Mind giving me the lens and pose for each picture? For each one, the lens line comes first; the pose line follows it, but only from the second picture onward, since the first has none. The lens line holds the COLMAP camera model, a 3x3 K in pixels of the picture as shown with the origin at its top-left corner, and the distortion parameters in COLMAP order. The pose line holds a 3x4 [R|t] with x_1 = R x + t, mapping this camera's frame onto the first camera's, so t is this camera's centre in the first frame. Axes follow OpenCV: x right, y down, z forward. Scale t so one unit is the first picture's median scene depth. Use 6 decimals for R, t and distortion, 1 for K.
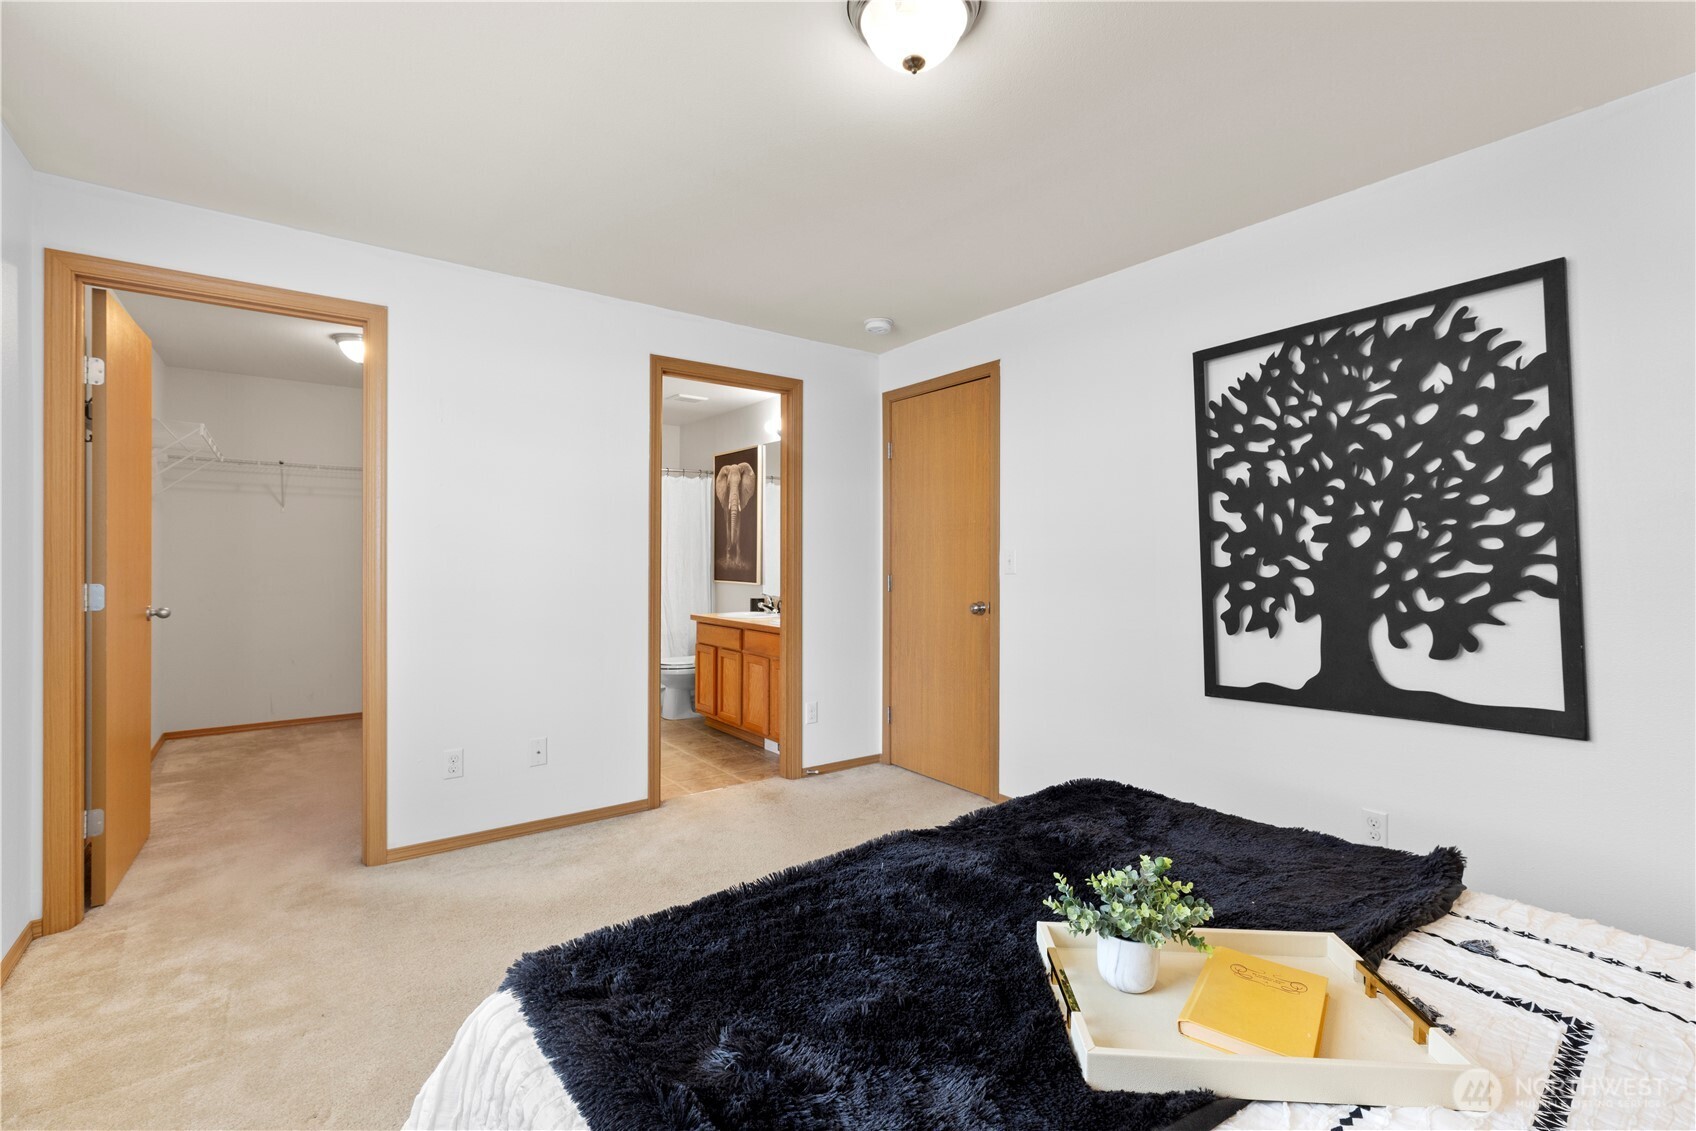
lens RADIAL K [[758.7, 0, 842.0], [0, 758.7, 559.9], [0, 0, 1]] dist [0.000829, 0.000117]
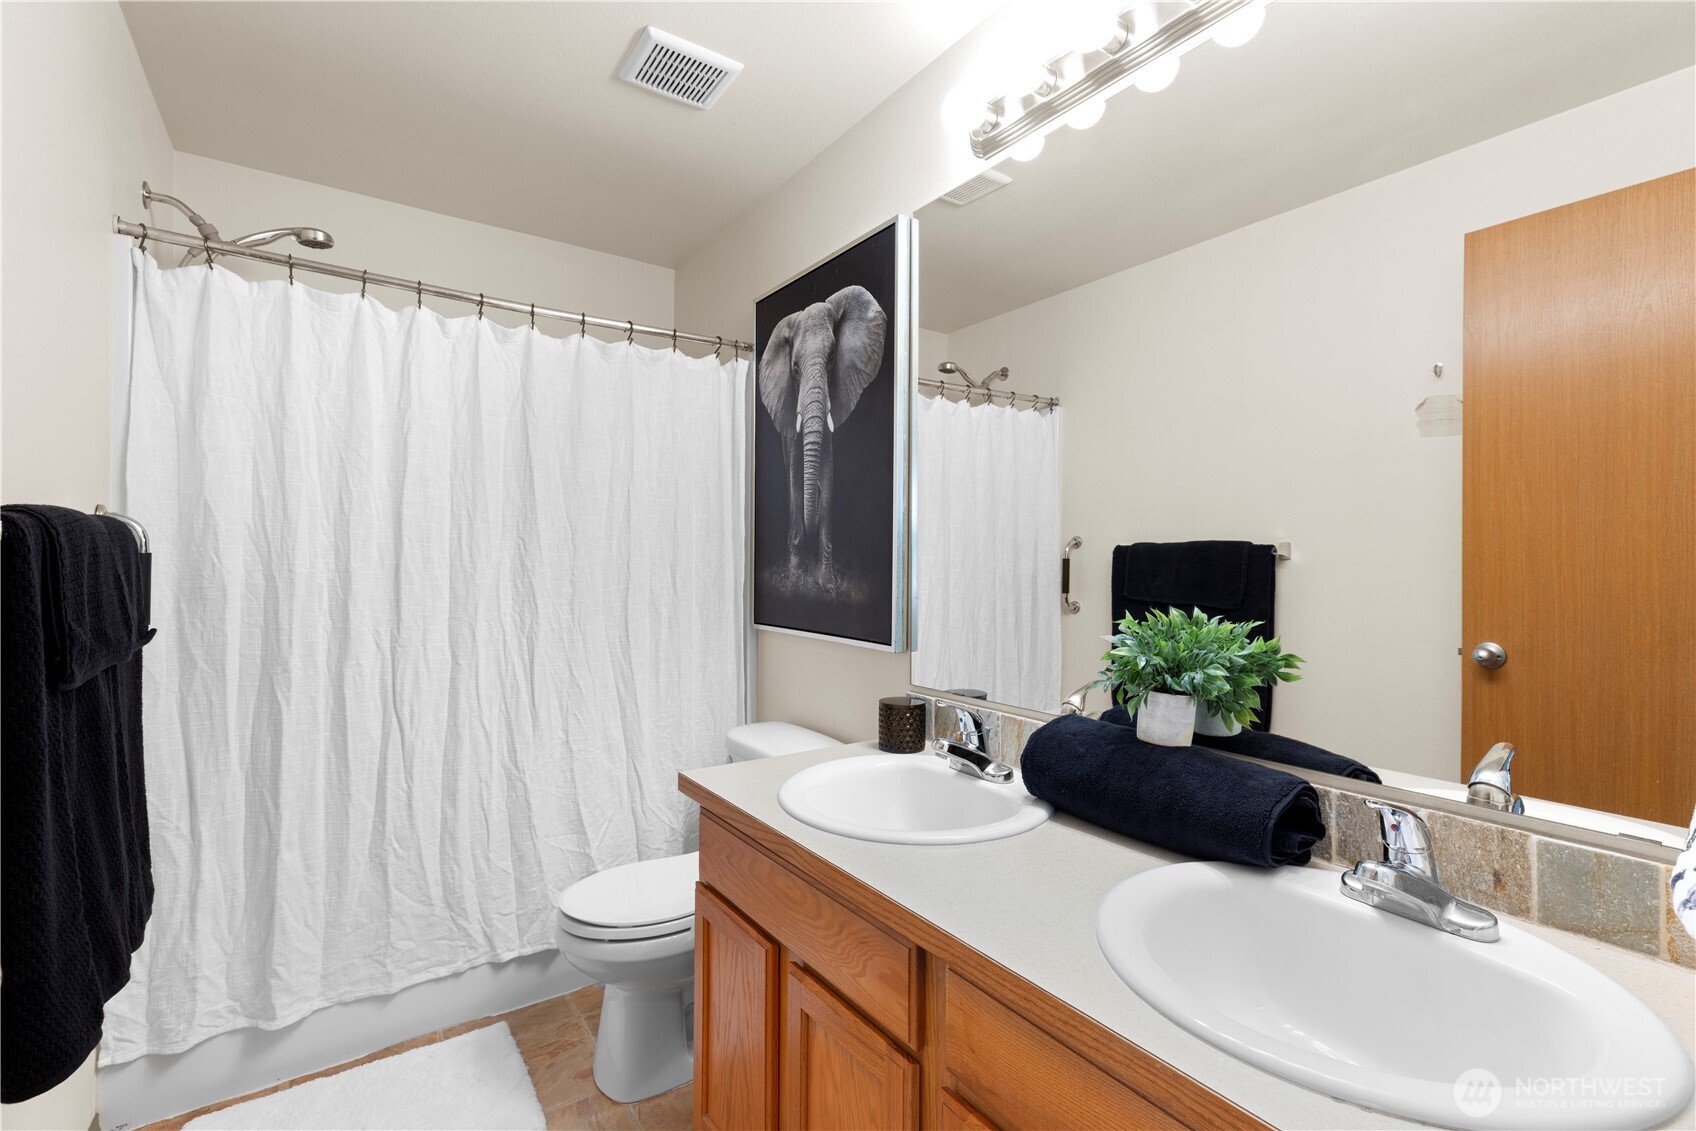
lens RADIAL K [[758.7, 0, 852.8], [0, 758.7, 569.6], [0, 0, 1]] dist [0.000829, 0.000117]
pose [[0.999829, 0.008062, -0.016640, -0.118352], [-0.008006, 0.999962, 0.003459, -0.002657], [0.016668, -0.003325, 0.999856, 0.653339]]
